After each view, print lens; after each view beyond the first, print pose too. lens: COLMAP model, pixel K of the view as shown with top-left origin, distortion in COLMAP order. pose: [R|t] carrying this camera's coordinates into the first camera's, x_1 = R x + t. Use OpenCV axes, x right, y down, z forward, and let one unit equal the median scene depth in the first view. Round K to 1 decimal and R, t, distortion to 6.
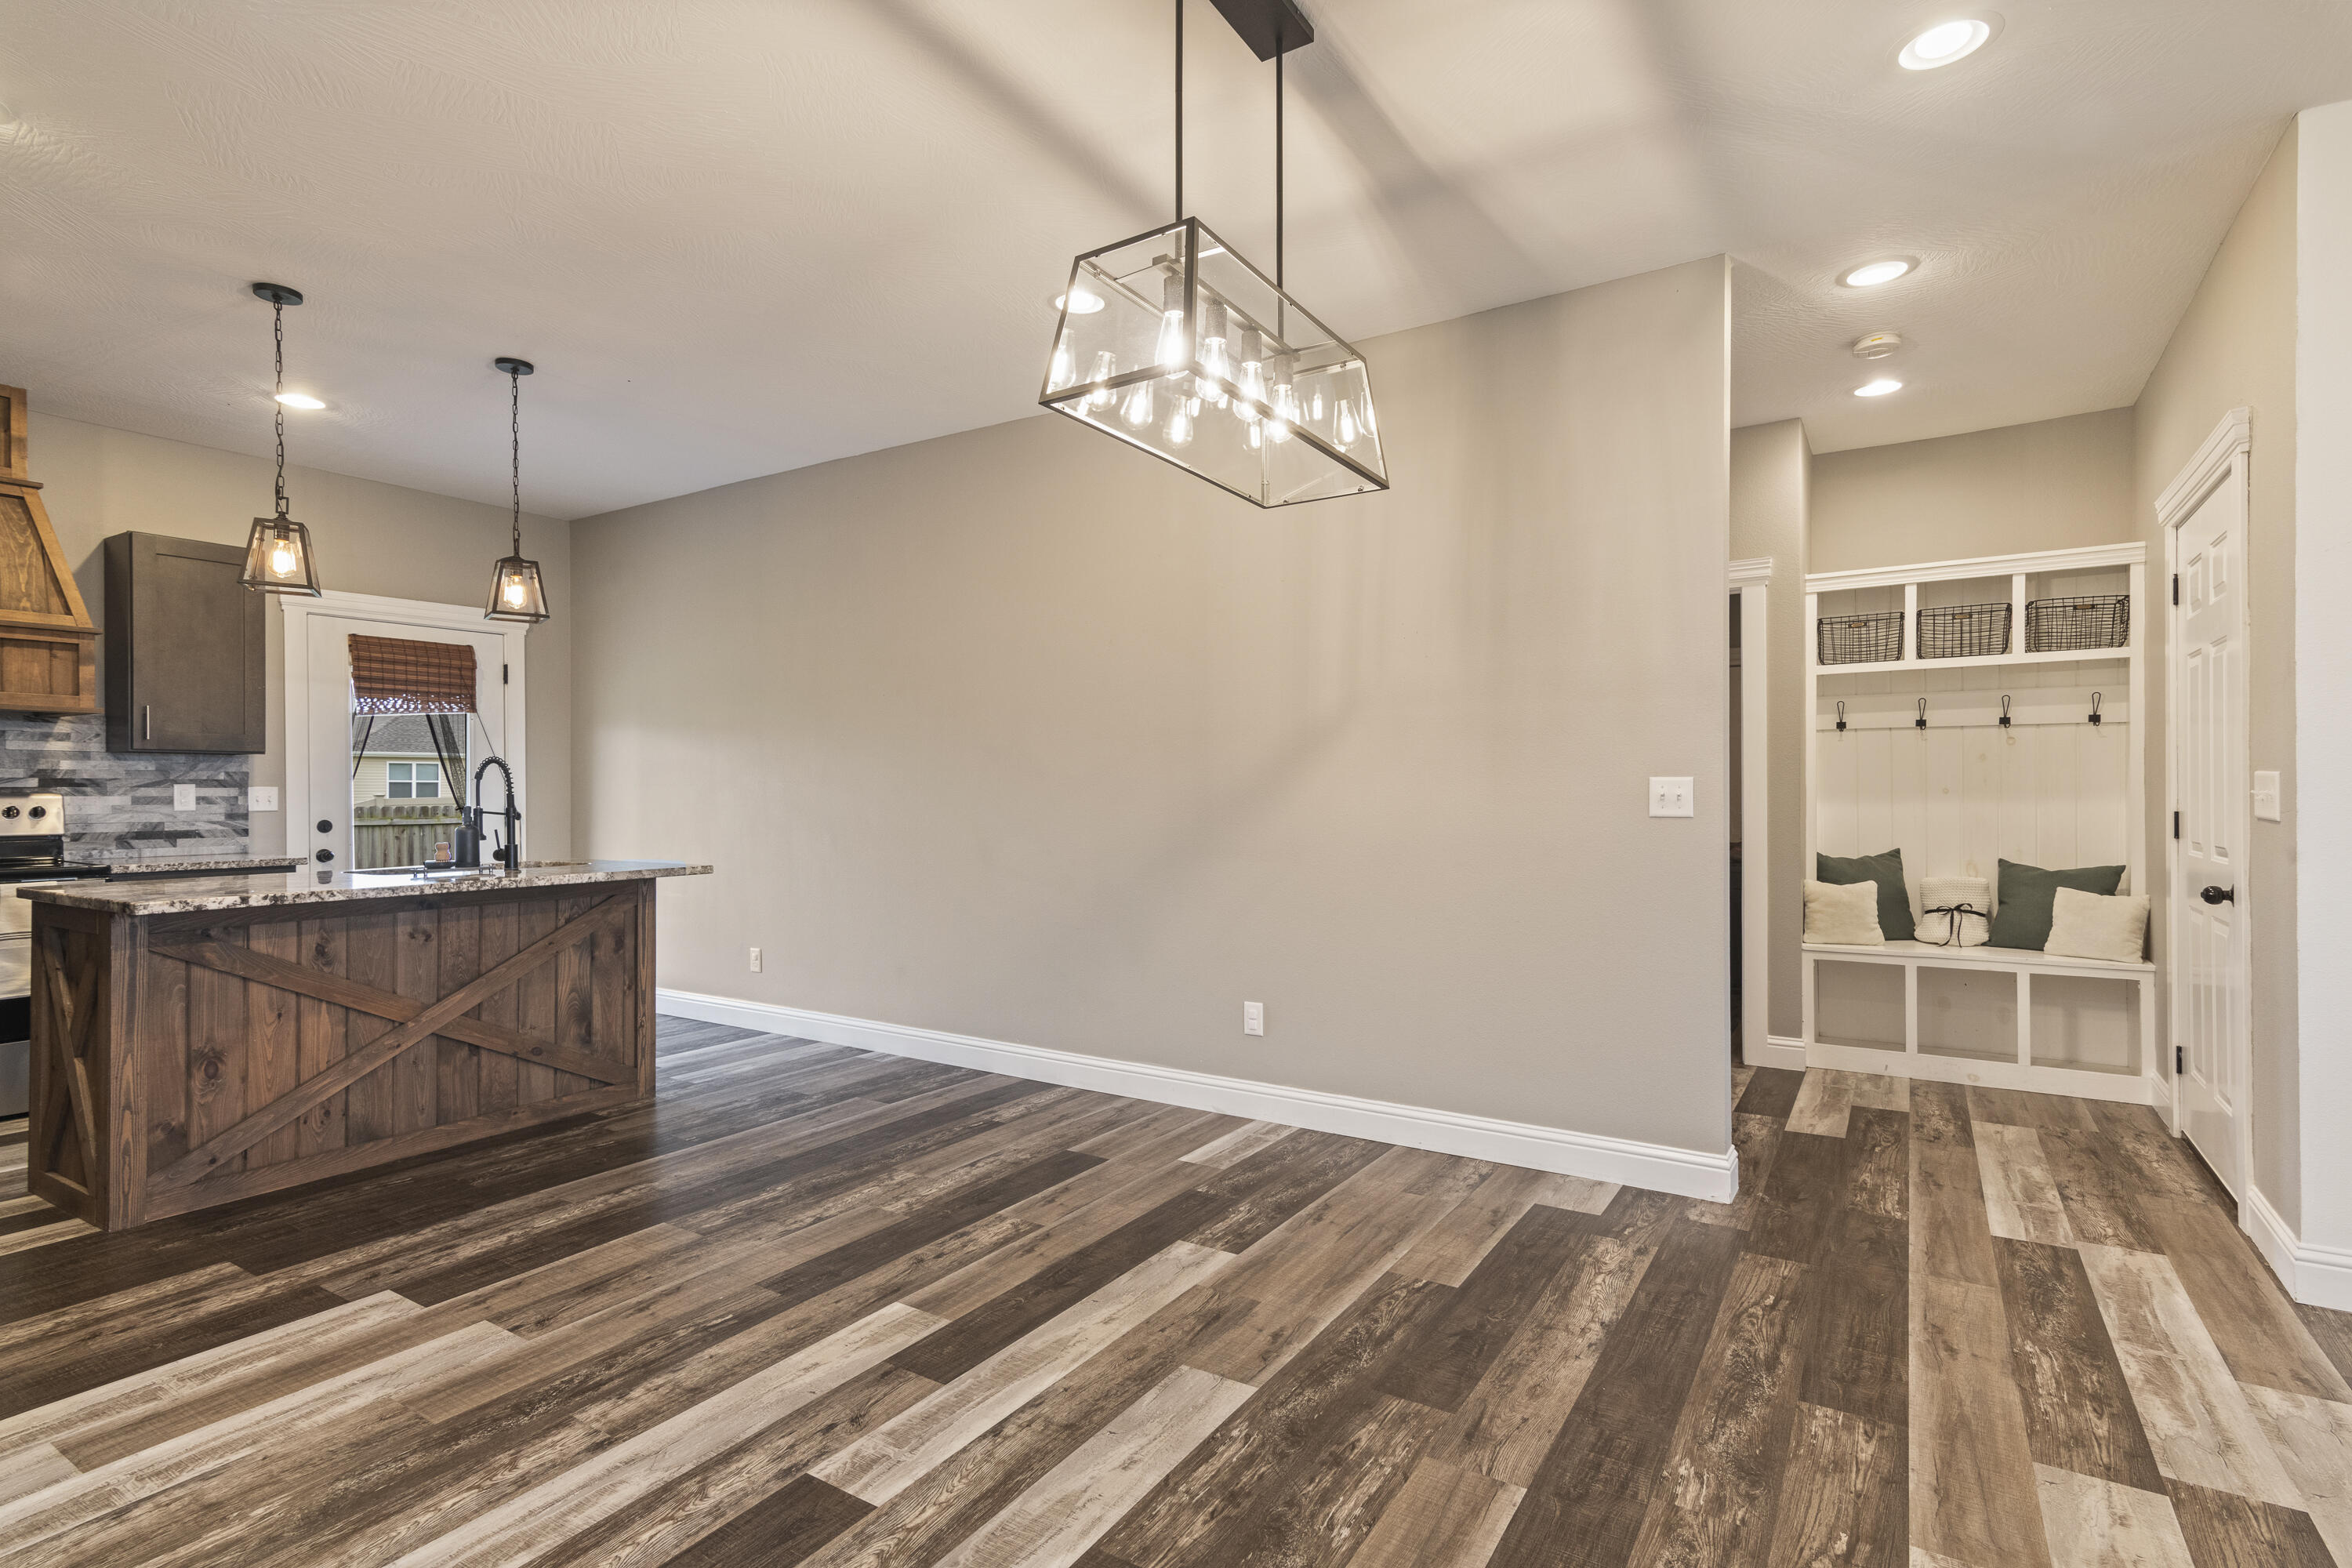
lens RADIAL K [[1144.7, 0, 1174.2], [0, 1144.7, 790.3], [0, 0, 1]] dist [0.018216, -0.000244]
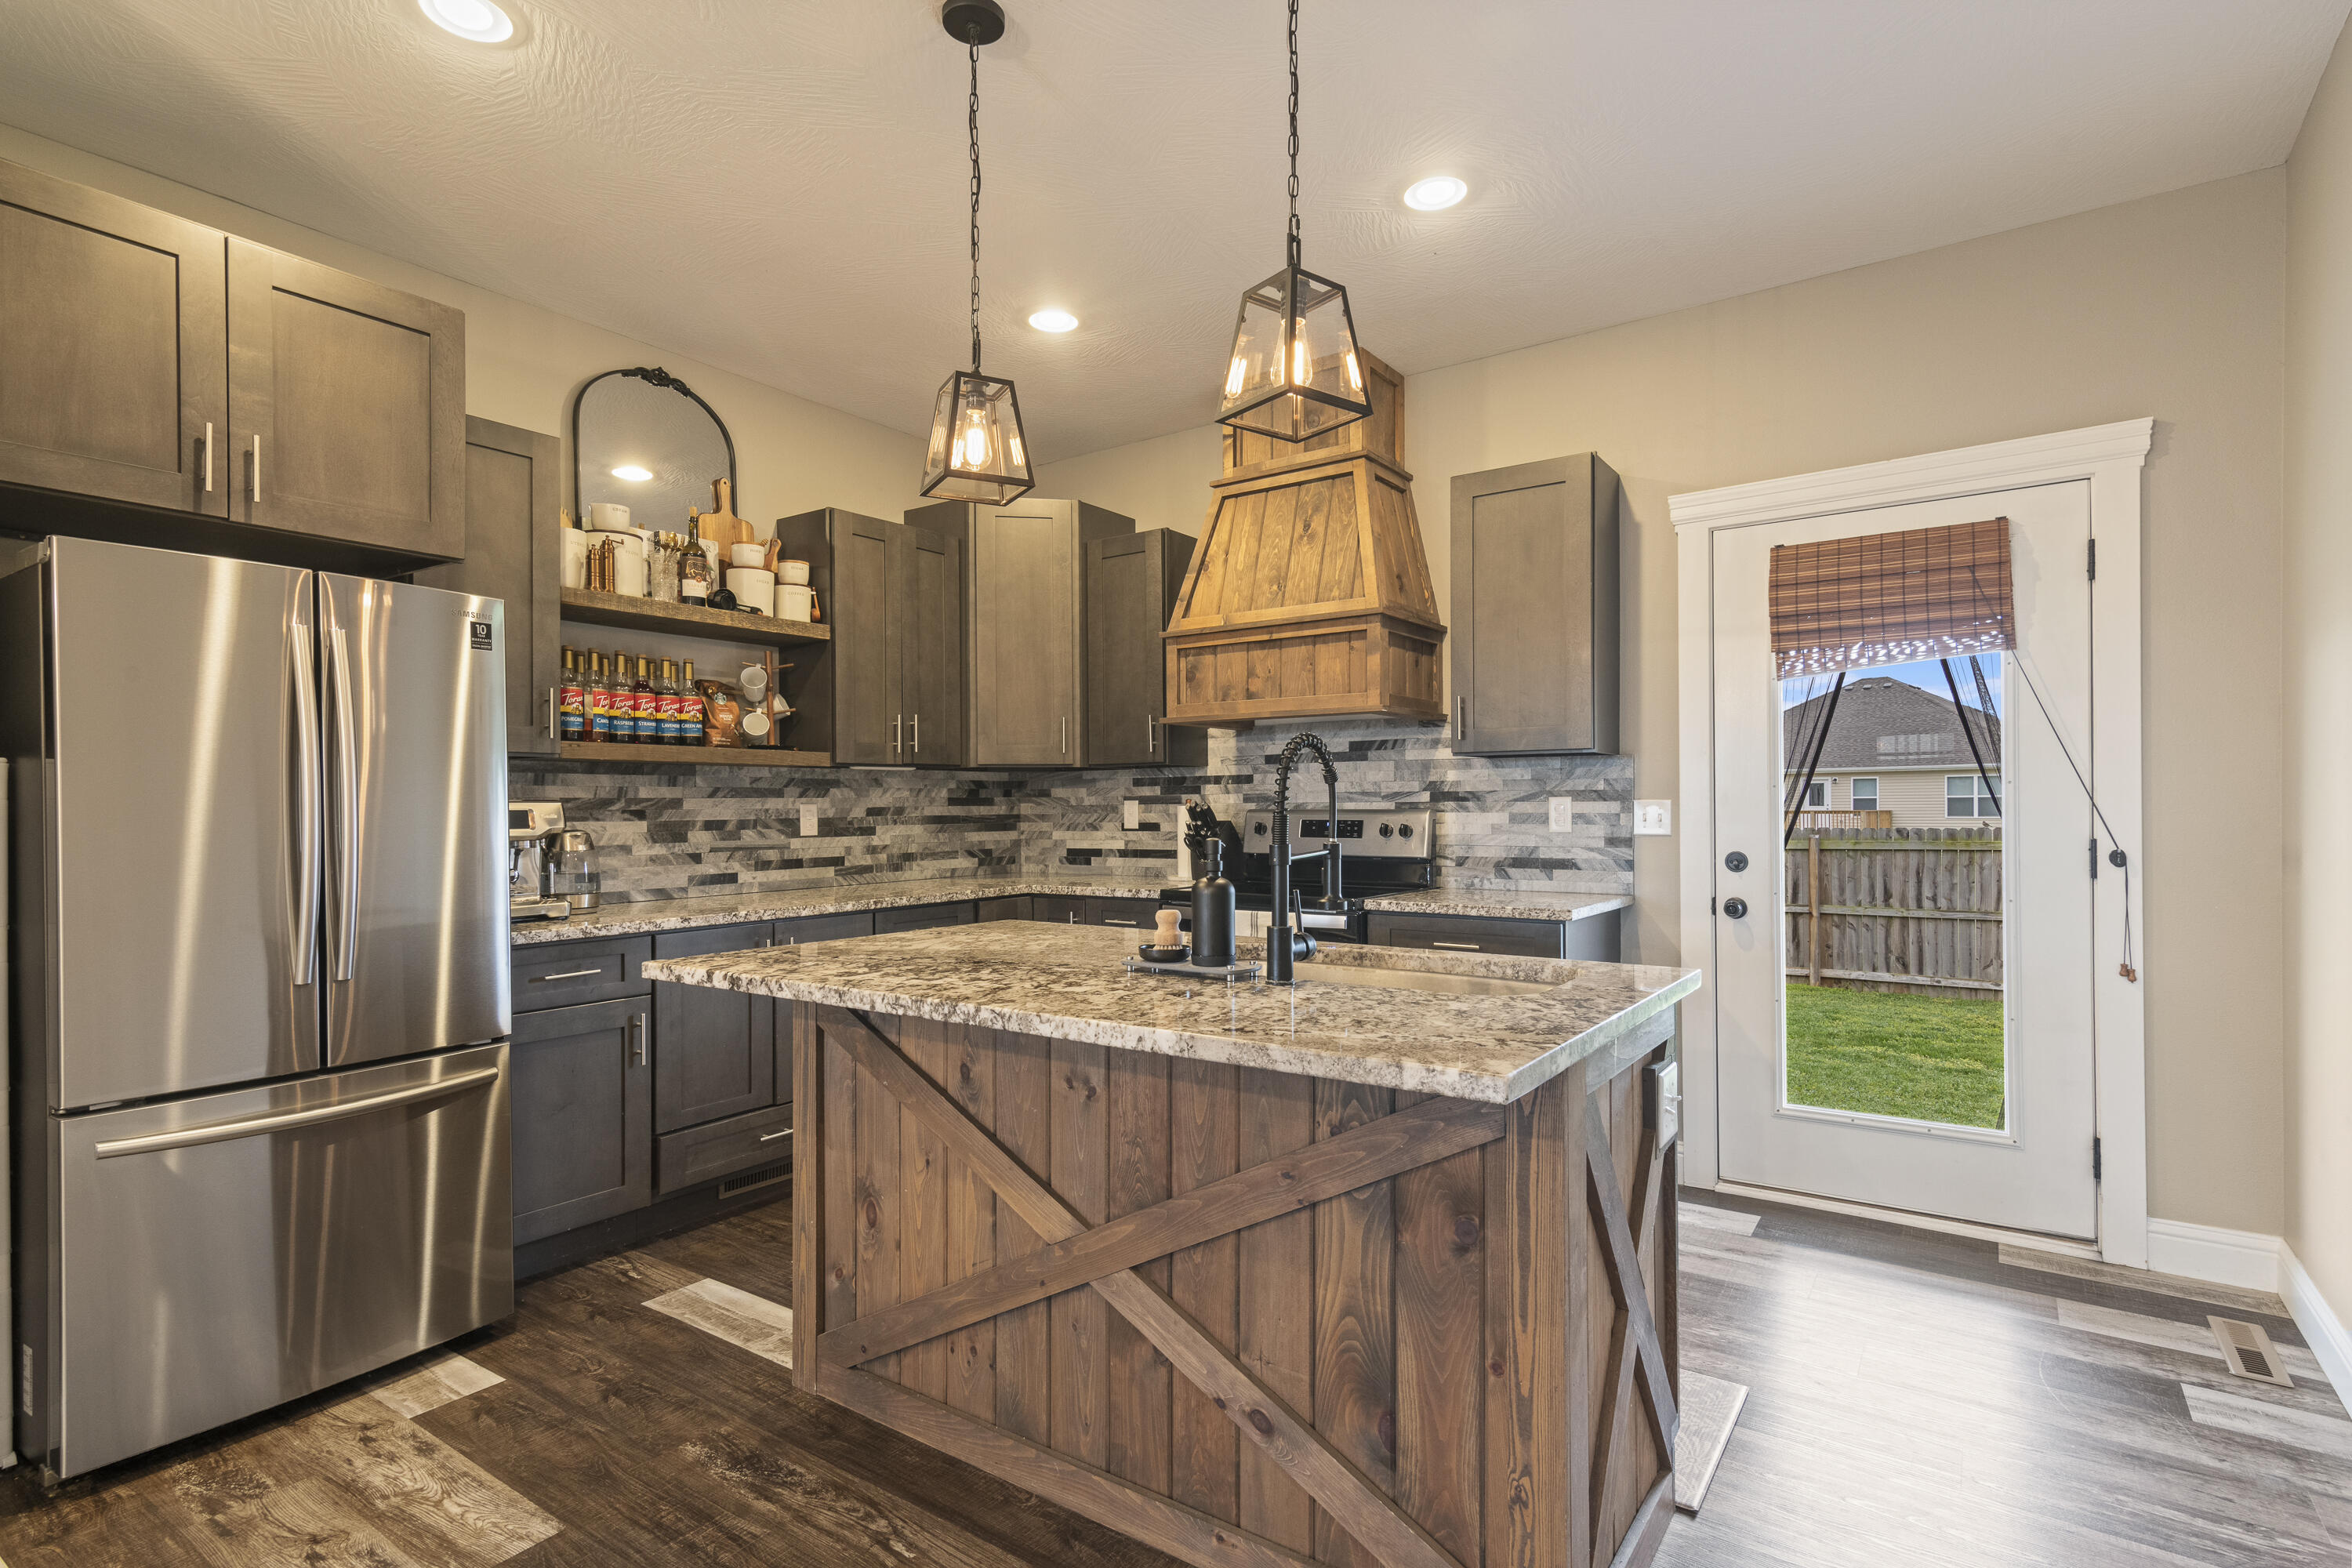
lens RADIAL K [[1144.7, 0, 1175.3], [0, 1144.7, 809.7], [0, 0, 1]] dist [0.018216, -0.000244]
pose [[-0.044607, 0.002614, -0.999001, -0.123336], [0.004253, 0.999988, 0.002426, 0.000103], [0.998996, -0.004141, -0.044618, 0.943843]]
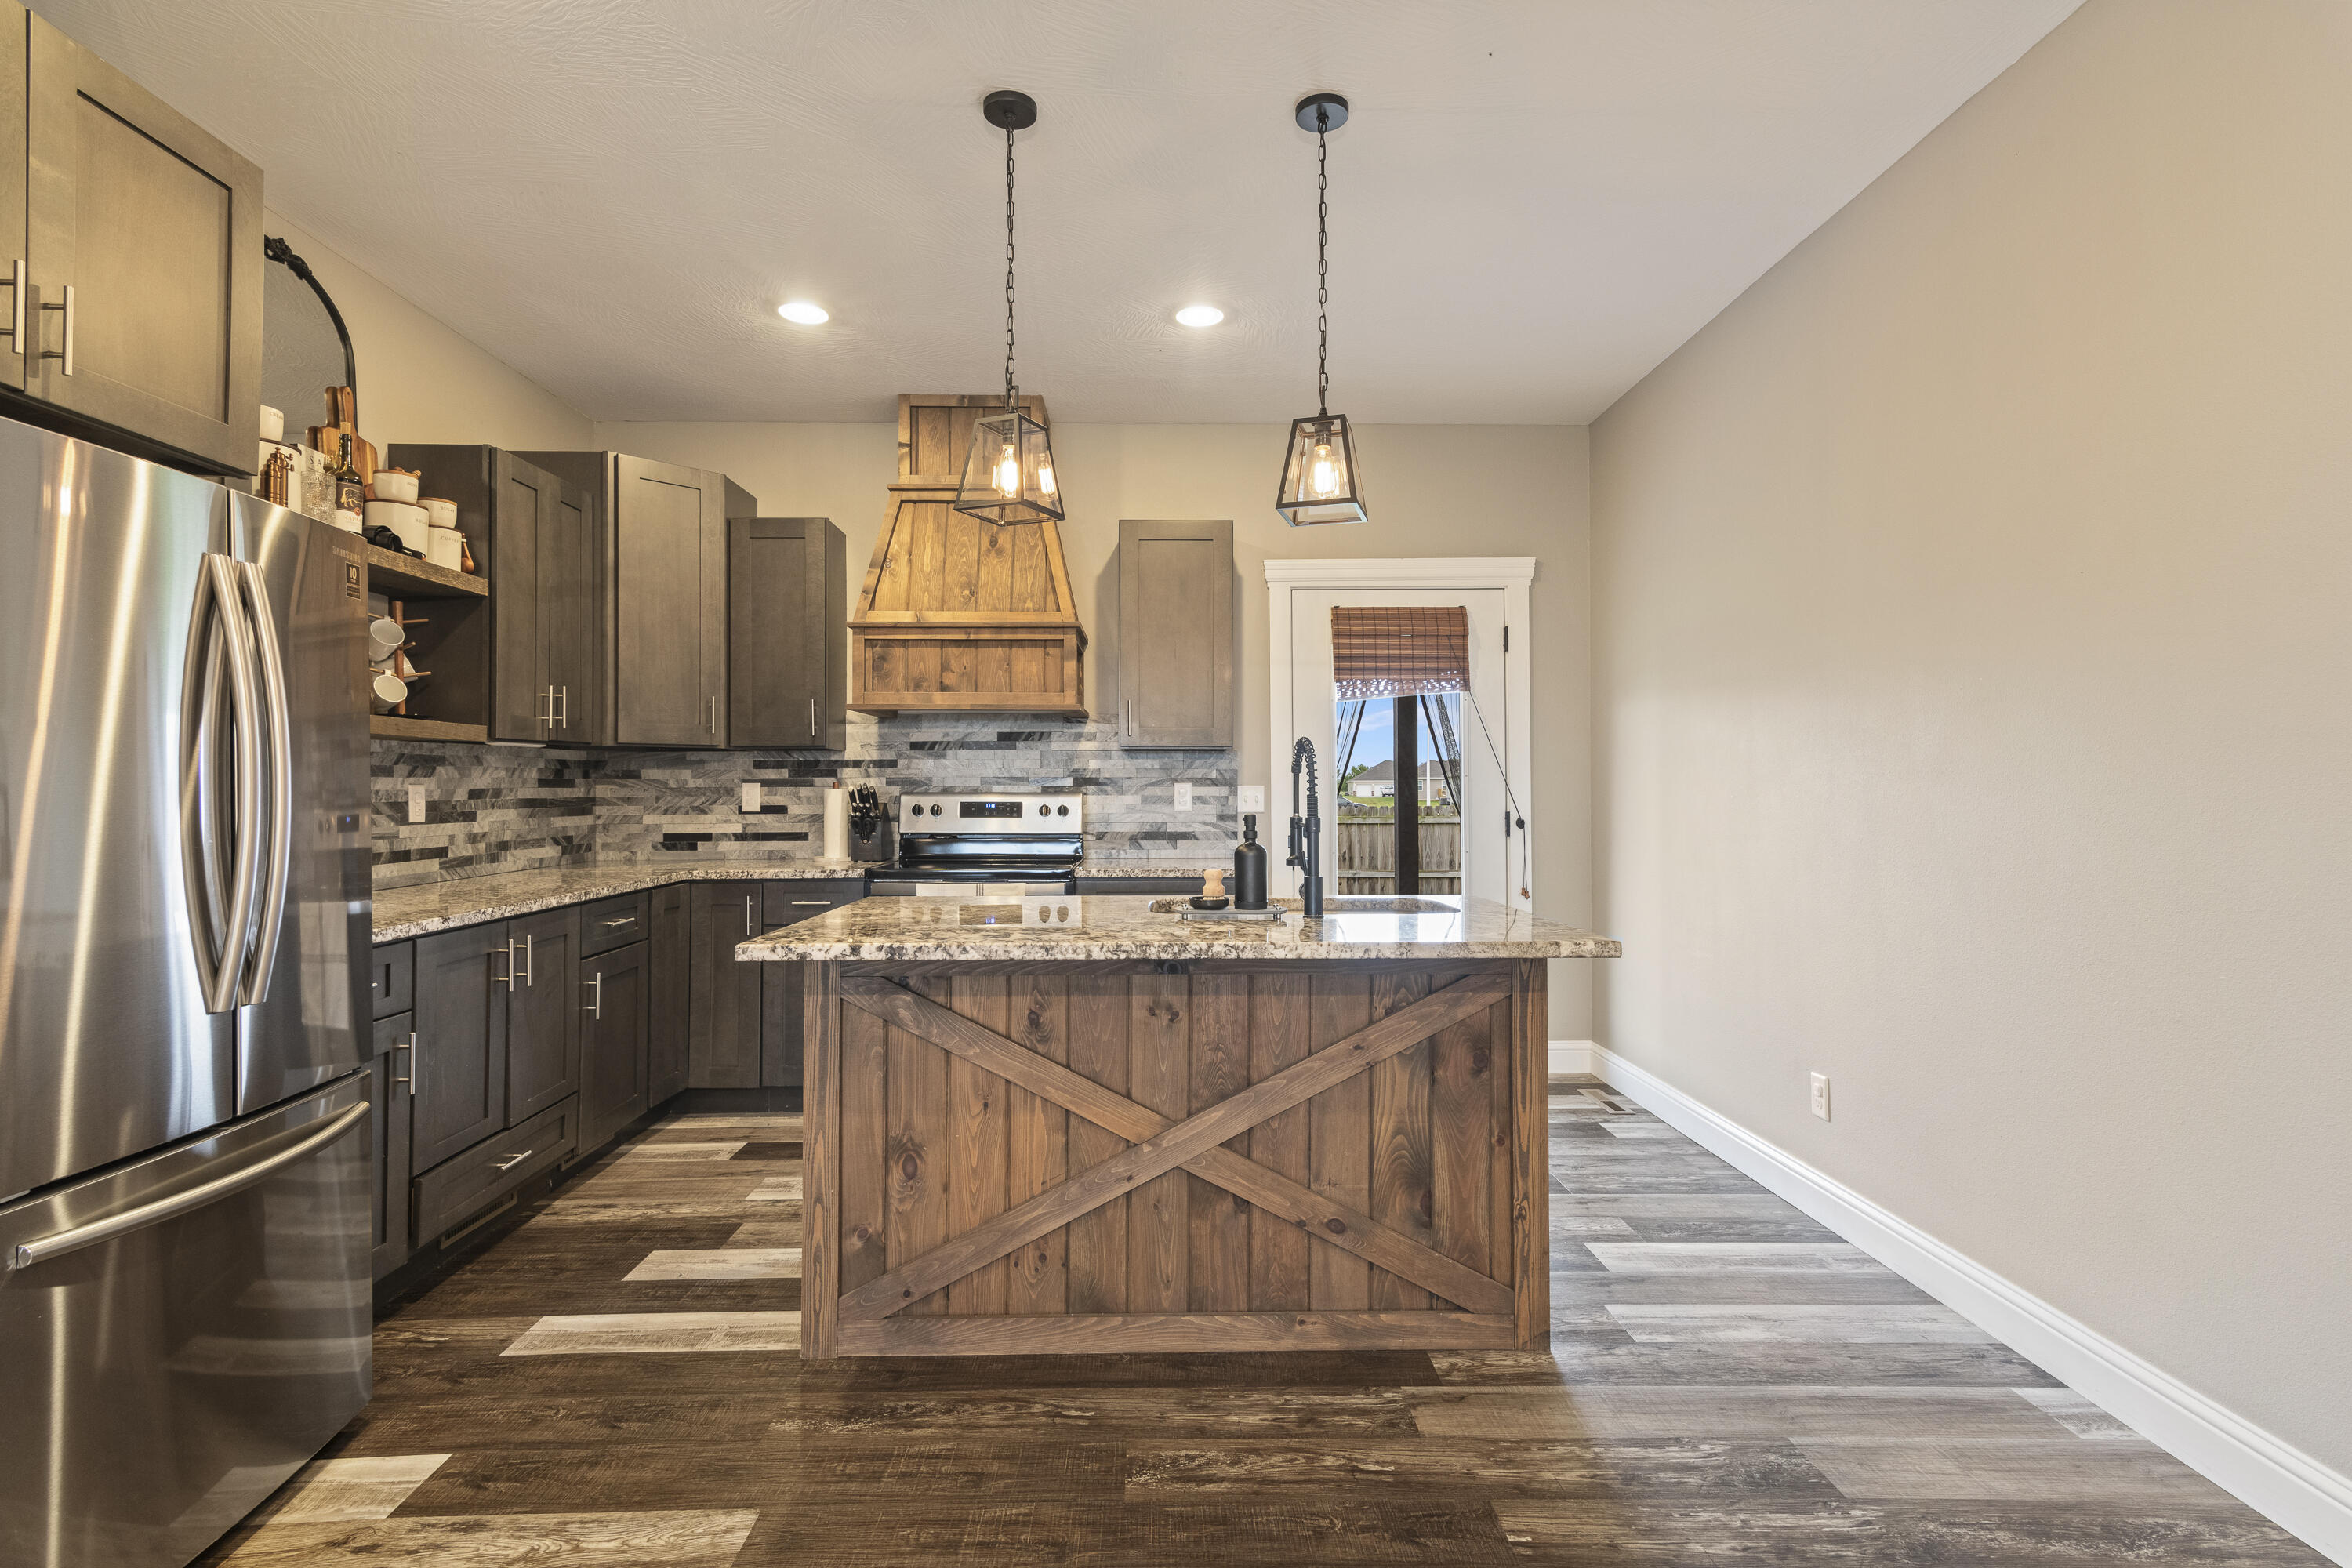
lens RADIAL K [[1144.7, 0, 1168.9], [0, 1144.7, 773.5], [0, 0, 1]] dist [0.018216, -0.000244]
pose [[0.553170, -0.011252, -0.832992, -0.097070], [0.000245, 0.999911, -0.013344, -0.000598], [0.833068, 0.007177, 0.553124, 0.569010]]
